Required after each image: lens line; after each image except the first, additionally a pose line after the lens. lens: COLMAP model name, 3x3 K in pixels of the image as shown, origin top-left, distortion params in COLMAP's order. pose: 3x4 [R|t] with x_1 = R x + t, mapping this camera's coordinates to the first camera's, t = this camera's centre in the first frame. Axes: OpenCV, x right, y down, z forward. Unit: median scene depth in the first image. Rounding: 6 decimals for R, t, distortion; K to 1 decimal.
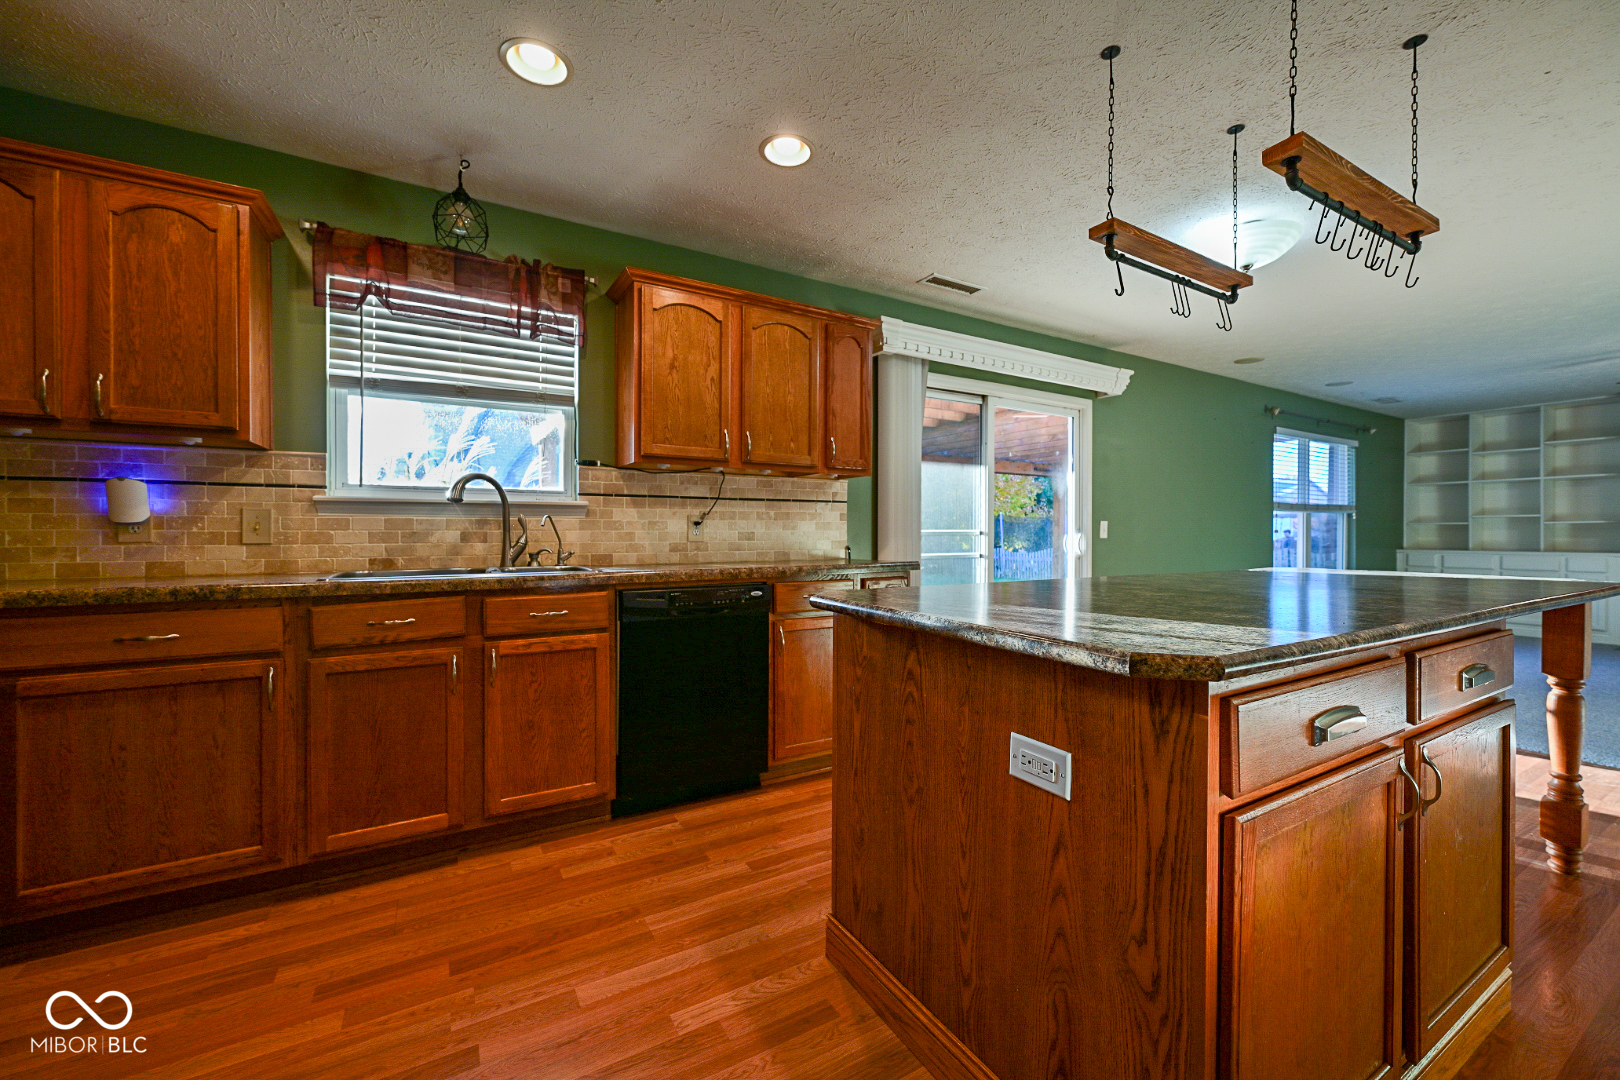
lens RADIAL K [[644.7, 0, 811.8], [0, 644.7, 539.3], [0, 0, 1]] dist [0.002073, 0.000476]
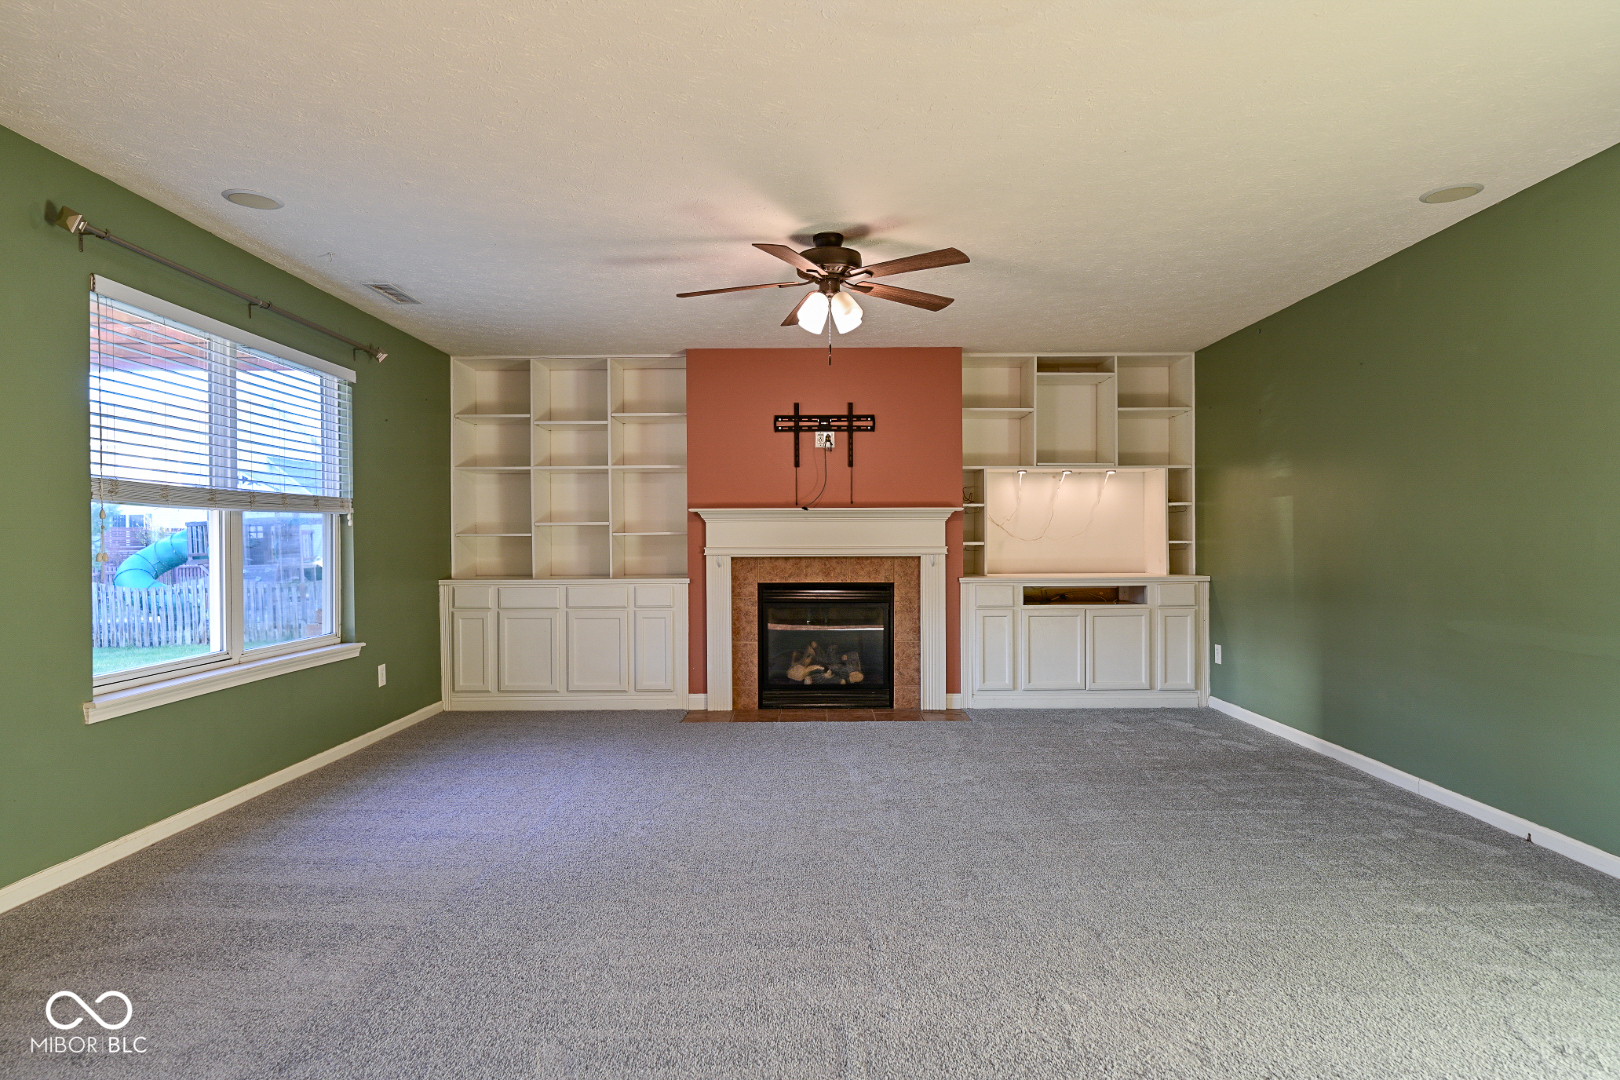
lens RADIAL K [[905.4, 0, 811.2], [0, 905.4, 545.0], [0, 0, 1]] dist [0.002143, 0.000094]
pose [[0.513971, -0.007439, 0.857776, 0.418051], [0.015629, 0.999878, -0.000693, -0.010509], [-0.857665, 0.013763, 0.514024, 0.331231]]
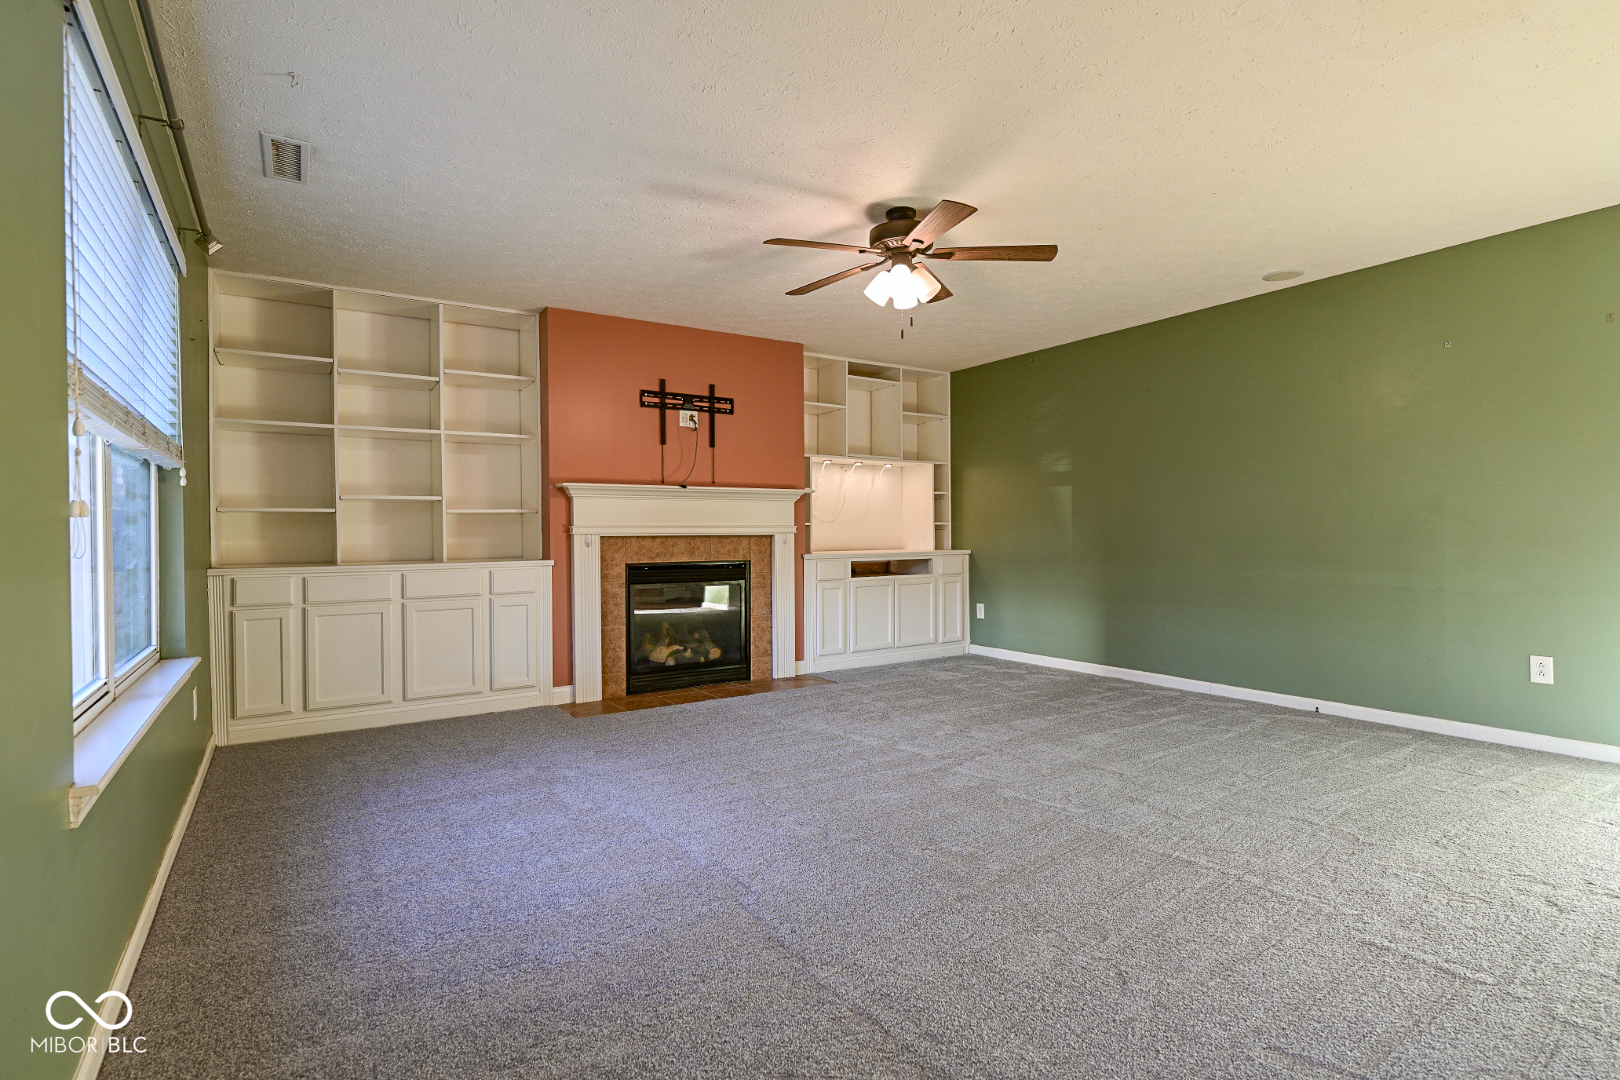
lens RADIAL K [[790.4, 0, 806.5], [0, 790.4, 535.4], [0, 0, 1]] dist [0.000559, -0.000783]
pose [[-0.038224, -0.001743, 0.999268, 0.407835], [0.020855, 0.999779, 0.002542, 0.000382], [-0.999052, 0.020937, -0.038179, 0.681914]]
